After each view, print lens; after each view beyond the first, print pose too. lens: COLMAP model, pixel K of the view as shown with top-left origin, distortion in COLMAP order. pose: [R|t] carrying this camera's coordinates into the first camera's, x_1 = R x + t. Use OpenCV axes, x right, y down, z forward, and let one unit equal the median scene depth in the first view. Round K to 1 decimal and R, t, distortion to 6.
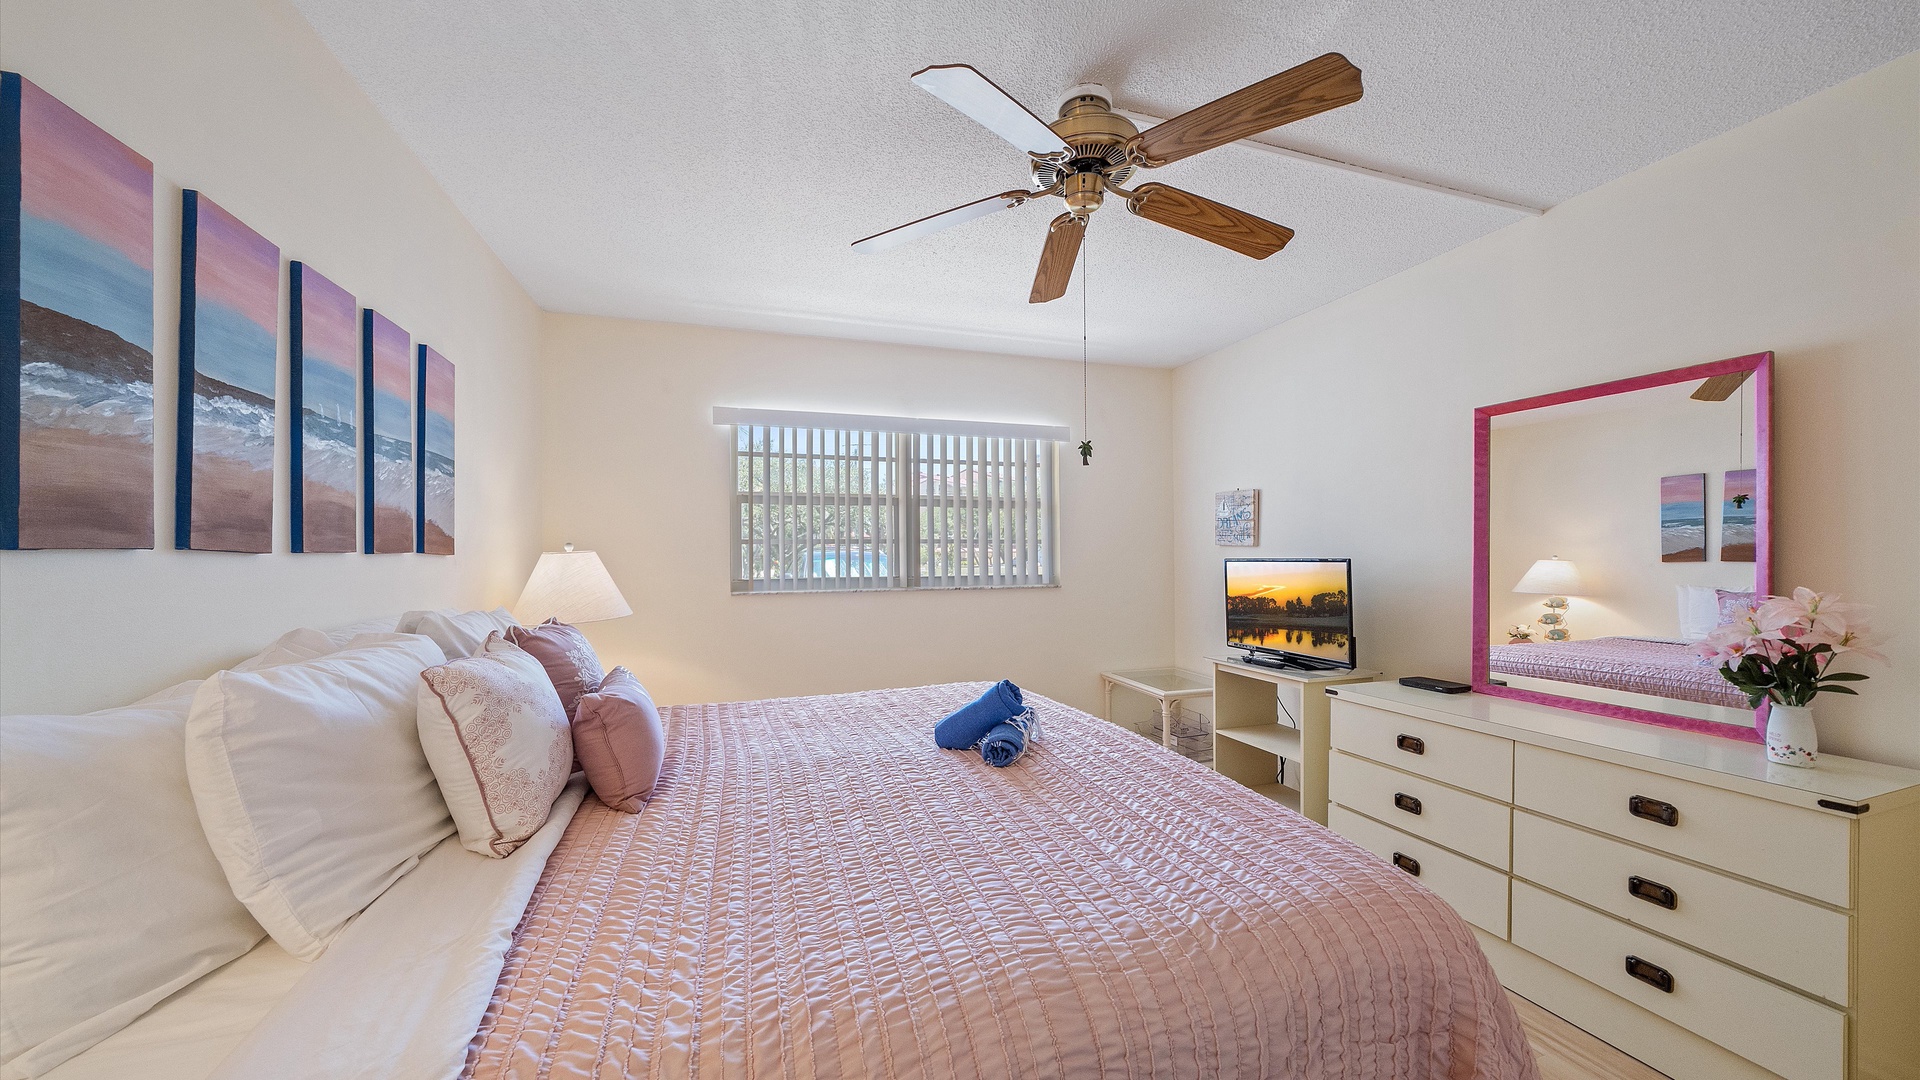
lens RADIAL K [[669.1, 0, 959.9], [0, 669.1, 550.6], [0, 0, 1]] dist [-0.002532, 0.000372]
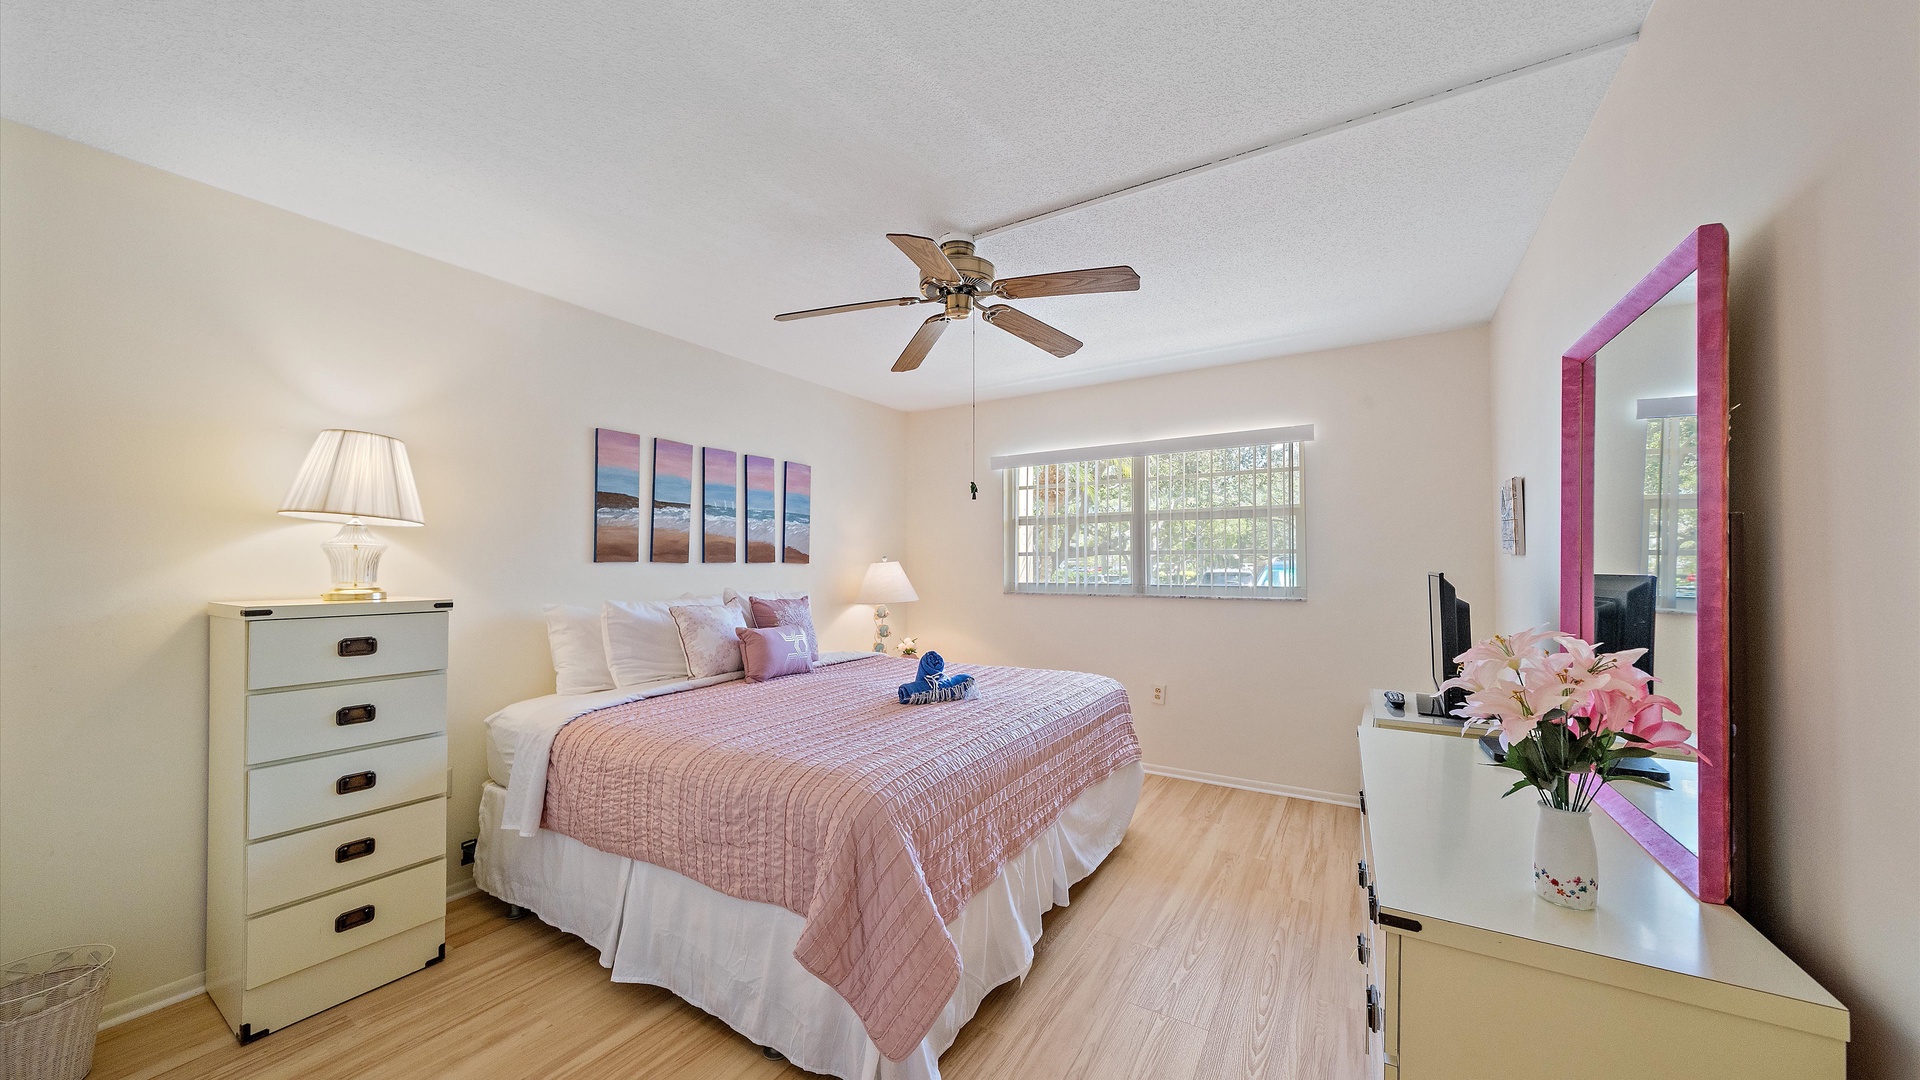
lens RADIAL K [[669.1, 0, 954.8], [0, 669.1, 552.0], [0, 0, 1]] dist [-0.002532, 0.000372]
pose [[0.624079, -0.008258, -0.781318, 1.544501], [-0.000005, 0.999944, -0.010573, -0.010550], [0.781362, 0.006603, 0.624044, 0.165015]]
